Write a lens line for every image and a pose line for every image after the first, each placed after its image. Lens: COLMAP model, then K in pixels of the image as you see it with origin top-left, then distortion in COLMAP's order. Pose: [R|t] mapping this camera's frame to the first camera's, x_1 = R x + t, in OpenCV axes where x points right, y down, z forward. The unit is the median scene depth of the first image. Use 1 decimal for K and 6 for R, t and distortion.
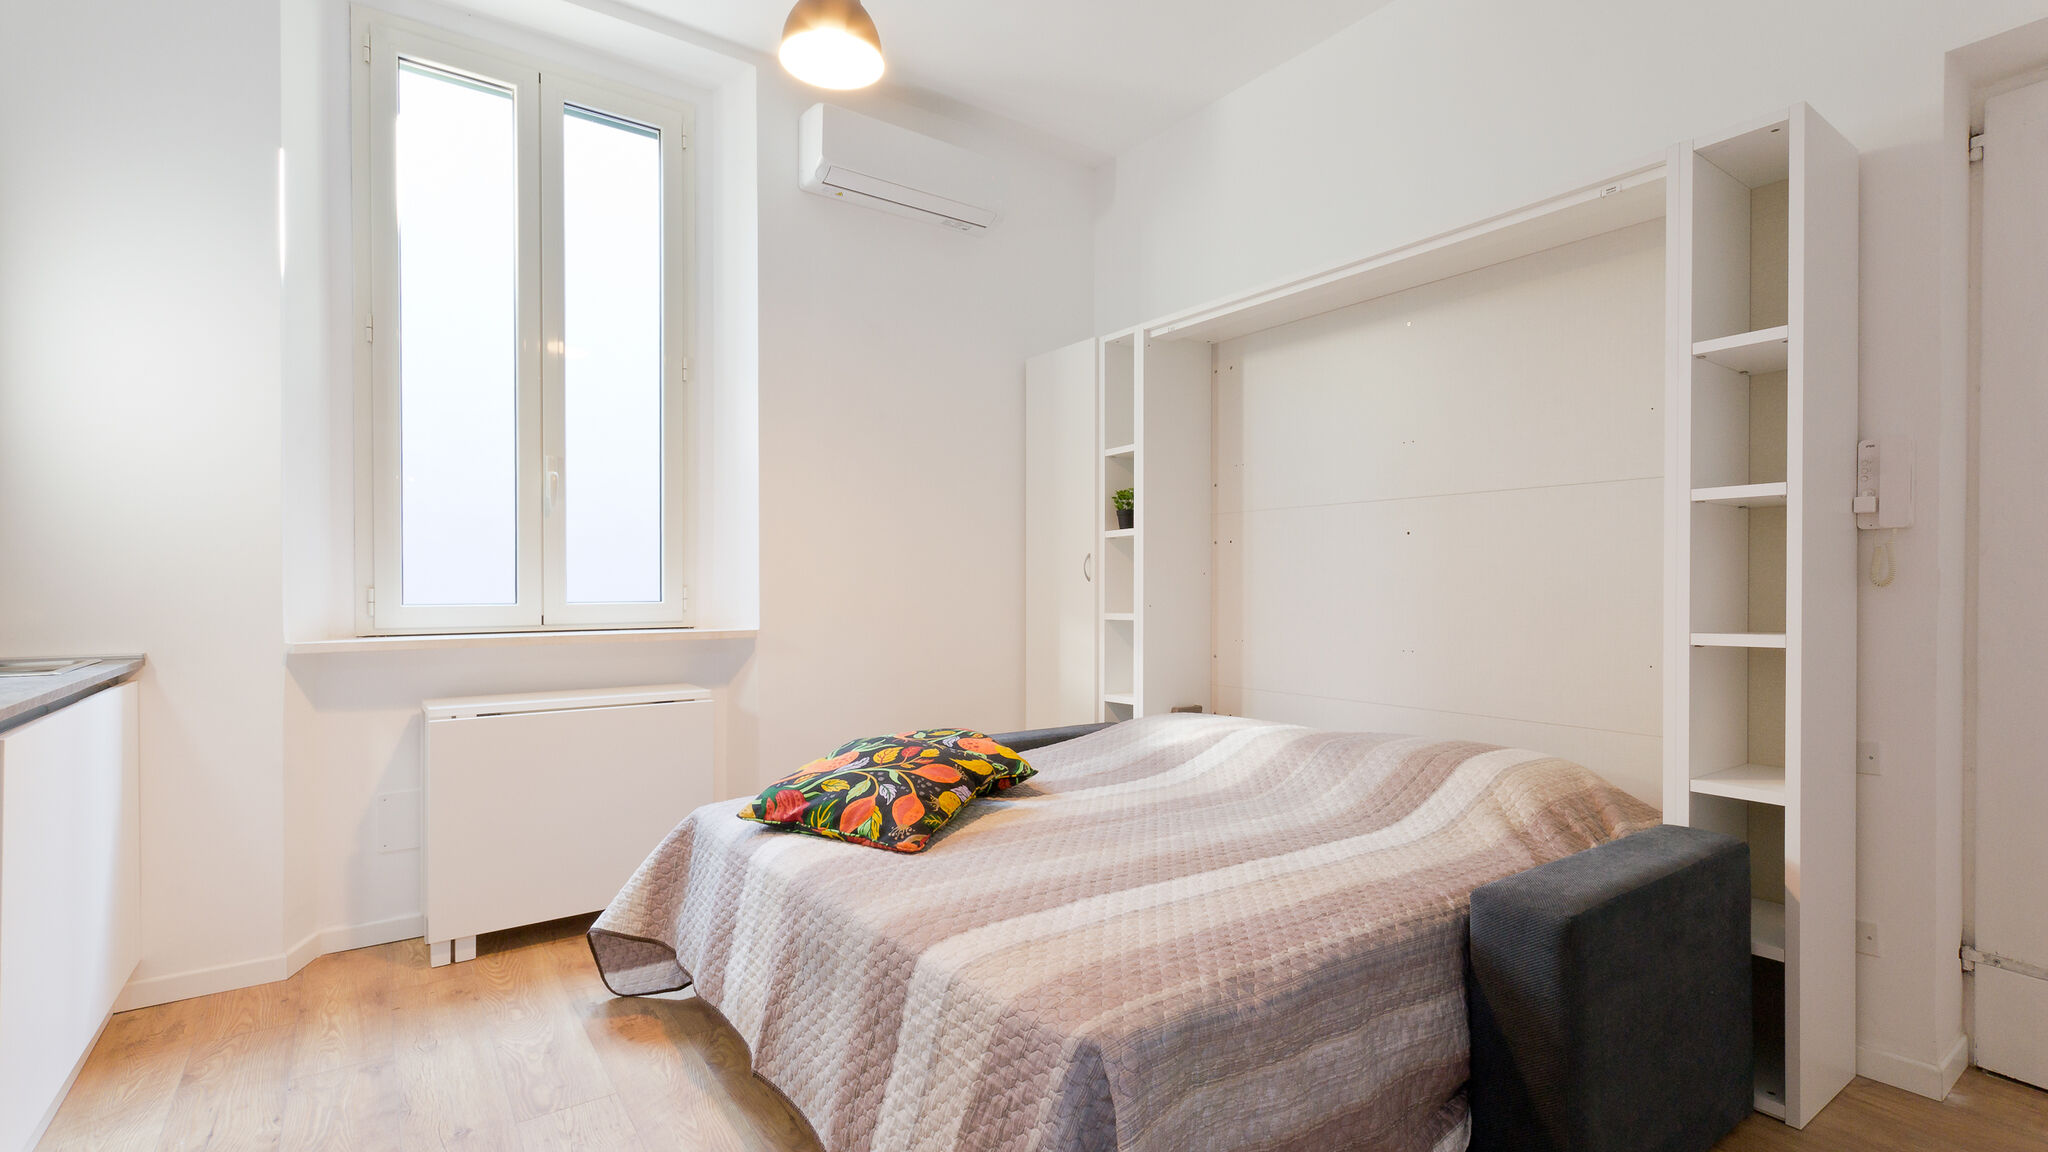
lens RADIAL K [[941.4, 0, 1021.5], [0, 941.4, 587.8], [0, 0, 1]] dist [0.006541, 0.003331]
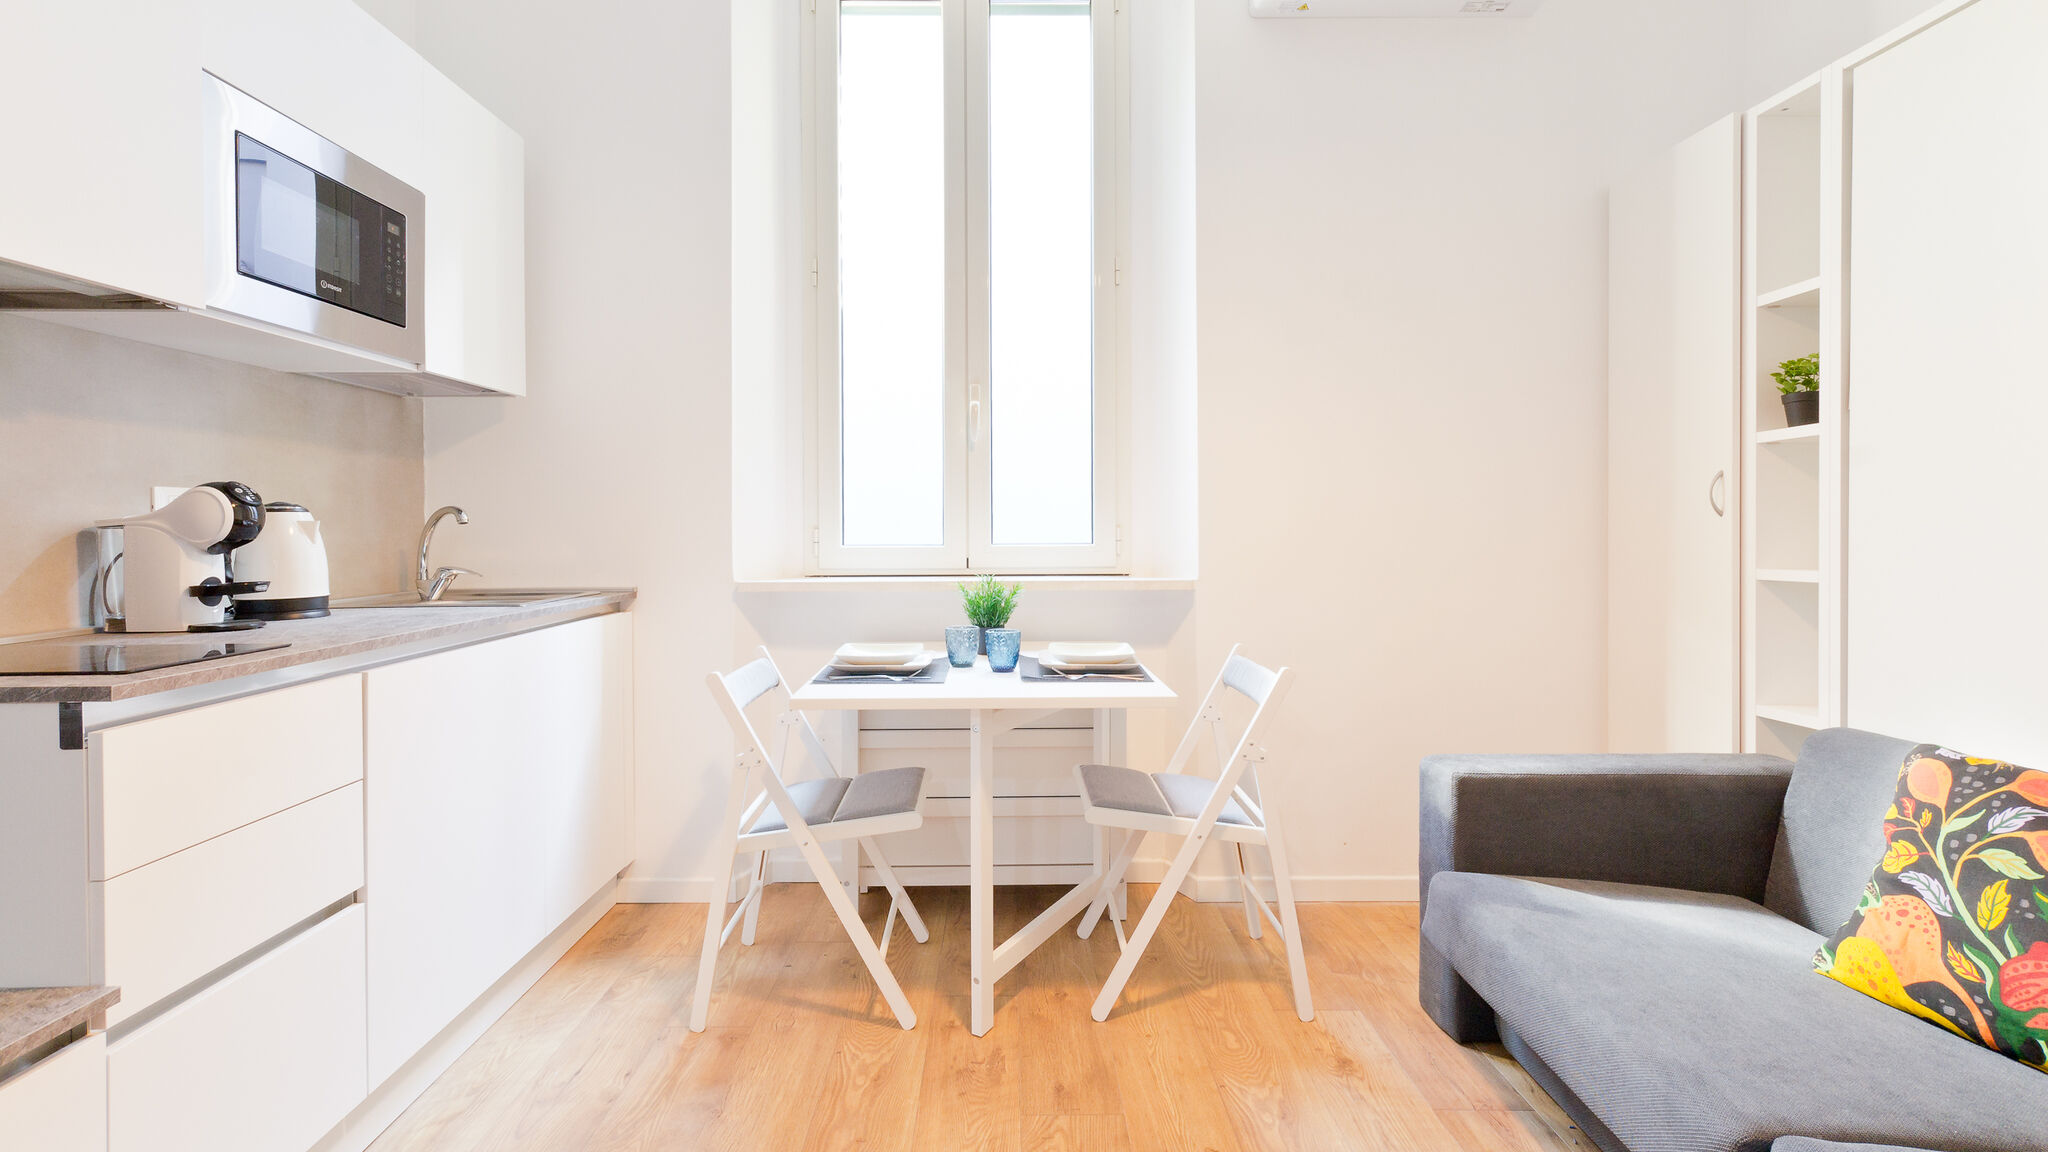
lens RADIAL K [[941.4, 0, 996.7], [0, 941.4, 529.9], [0, 0, 1]] dist [0.006541, 0.003331]
pose [[0.813512, 0.000206, -0.581549, 0.047366], [0.004149, 0.999972, 0.006159, -0.003555], [0.581534, -0.007424, 0.813488, 0.235220]]
